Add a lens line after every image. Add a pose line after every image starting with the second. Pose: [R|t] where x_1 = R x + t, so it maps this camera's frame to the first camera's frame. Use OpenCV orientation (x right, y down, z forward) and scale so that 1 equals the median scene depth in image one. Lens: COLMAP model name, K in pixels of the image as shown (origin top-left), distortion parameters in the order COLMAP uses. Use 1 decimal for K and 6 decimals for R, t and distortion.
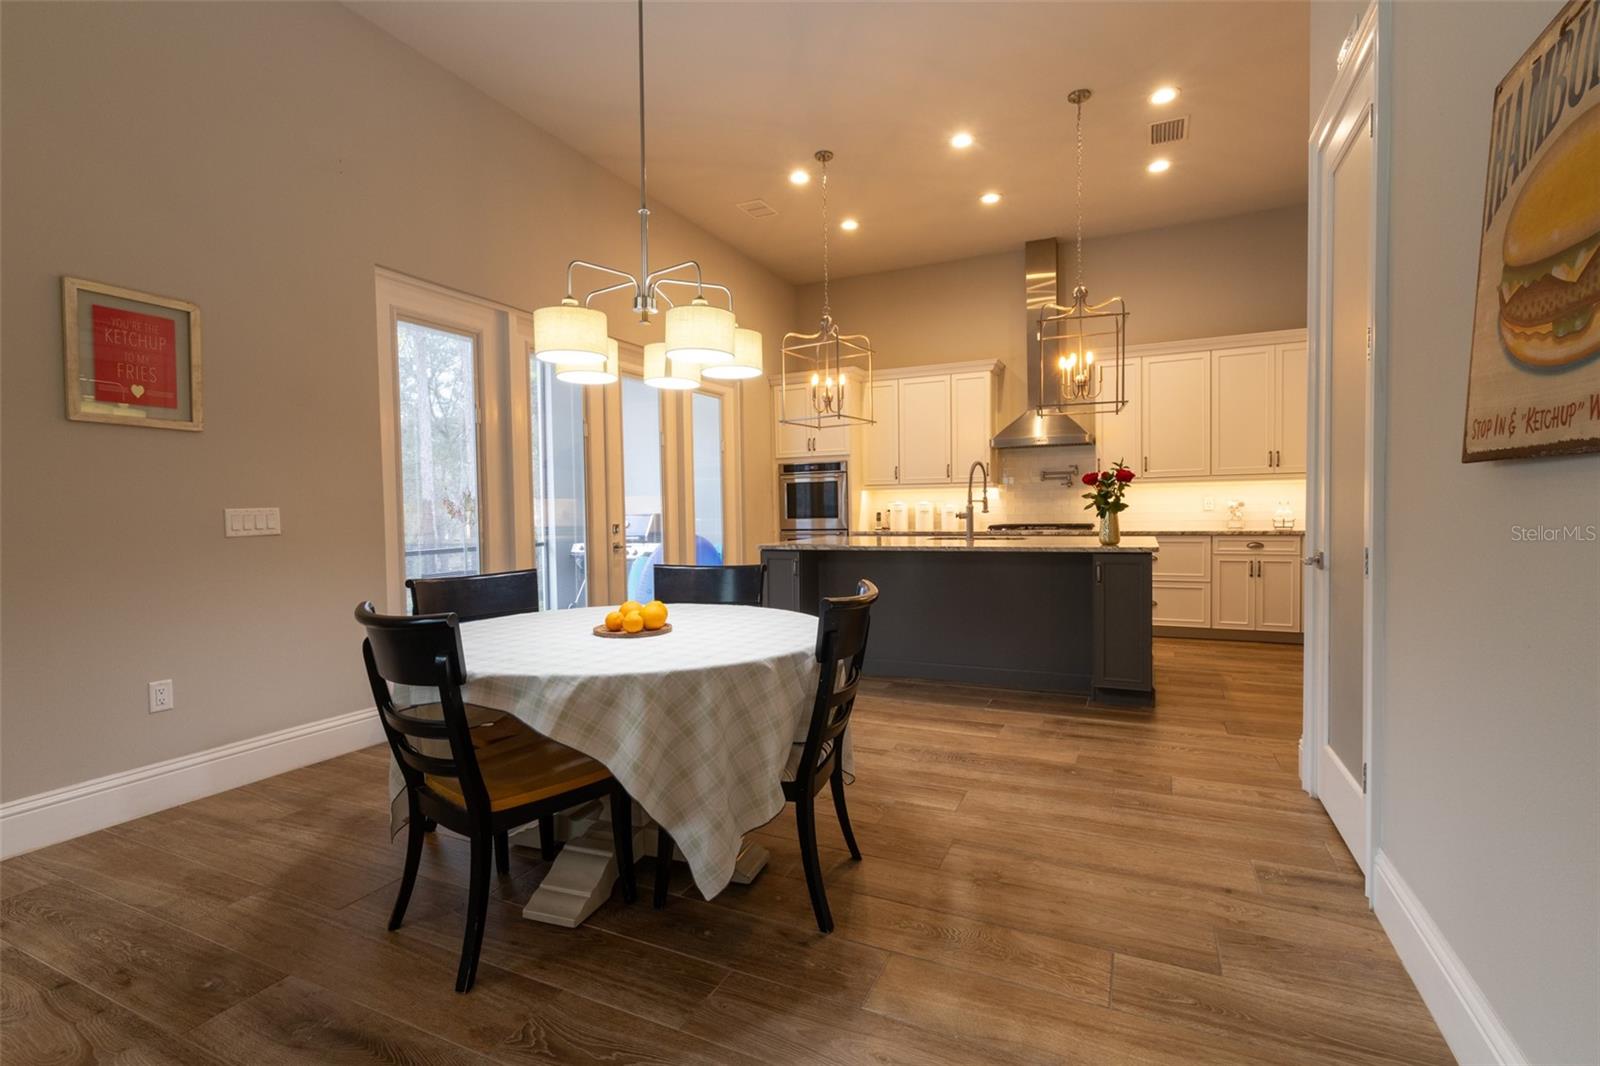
lens RADIAL K [[736.0, 0, 802.1], [0, 736.0, 532.6], [0, 0, 1]] dist [0.000526, 0.001607]
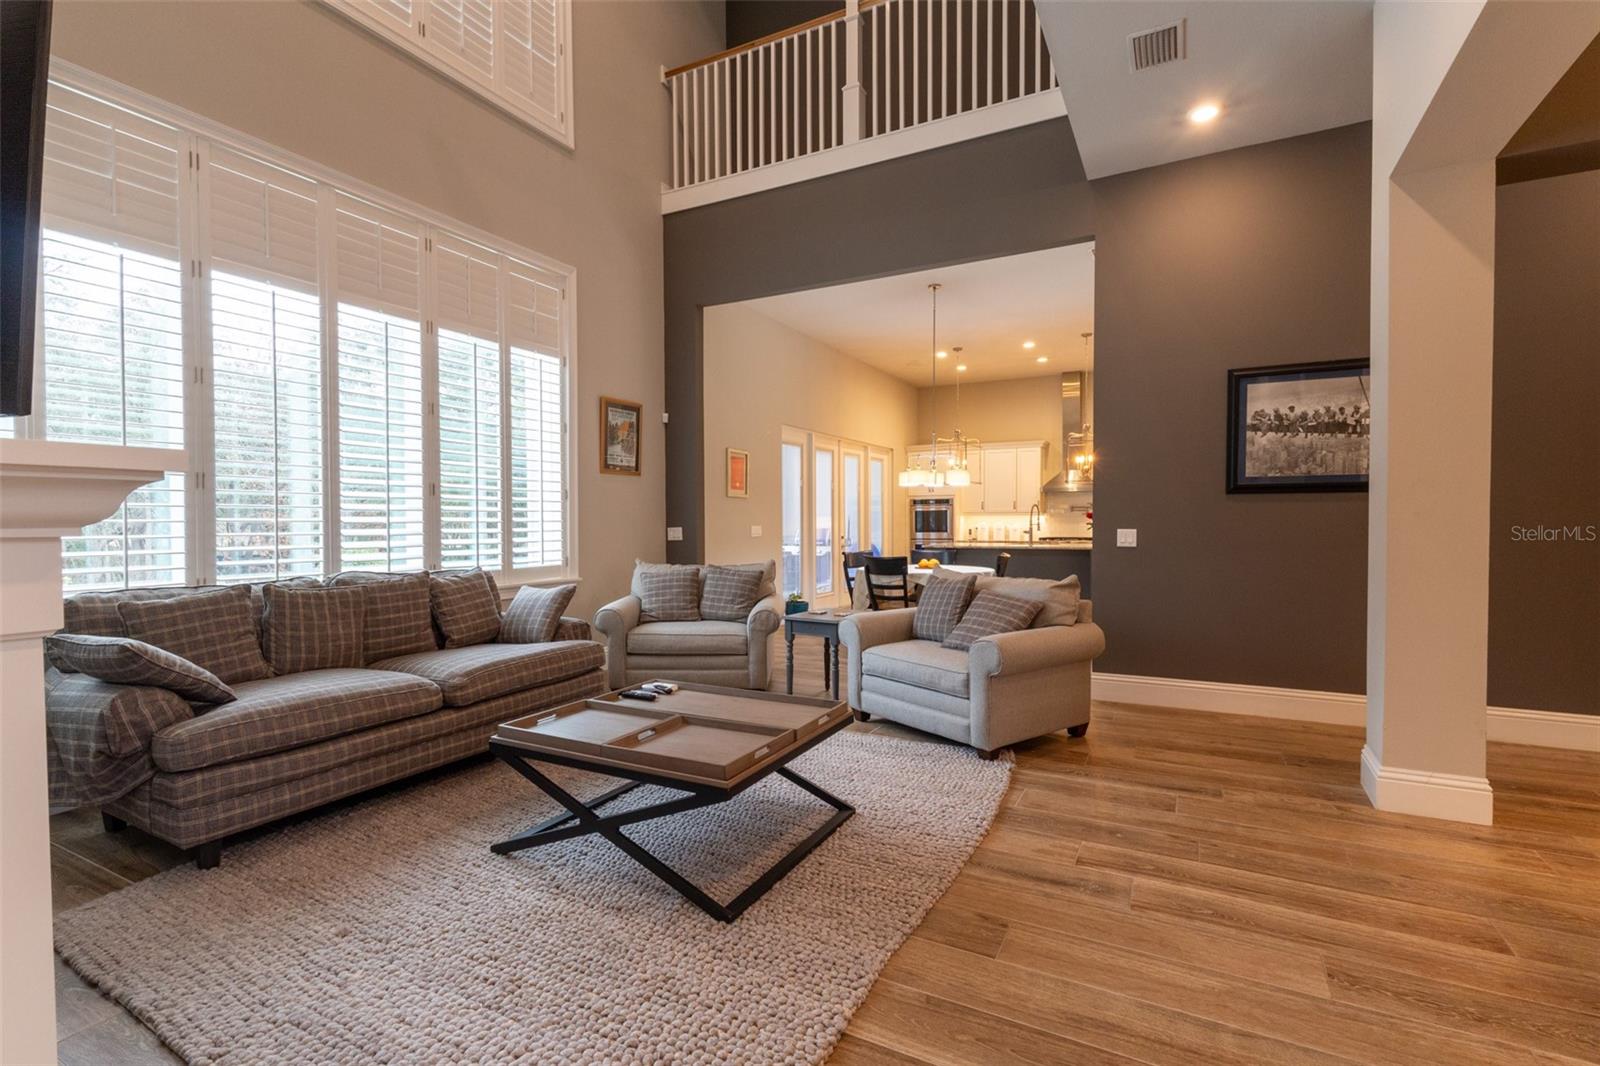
lens RADIAL K [[736.0, 0, 805.4], [0, 736.0, 534.9], [0, 0, 1]] dist [0.000526, 0.001607]
pose [[0.998997, 0.011406, -0.043310, -0.246166], [-0.012024, 0.999829, -0.014030, 0.016703], [0.043143, 0.014536, 0.998963, -0.840160]]
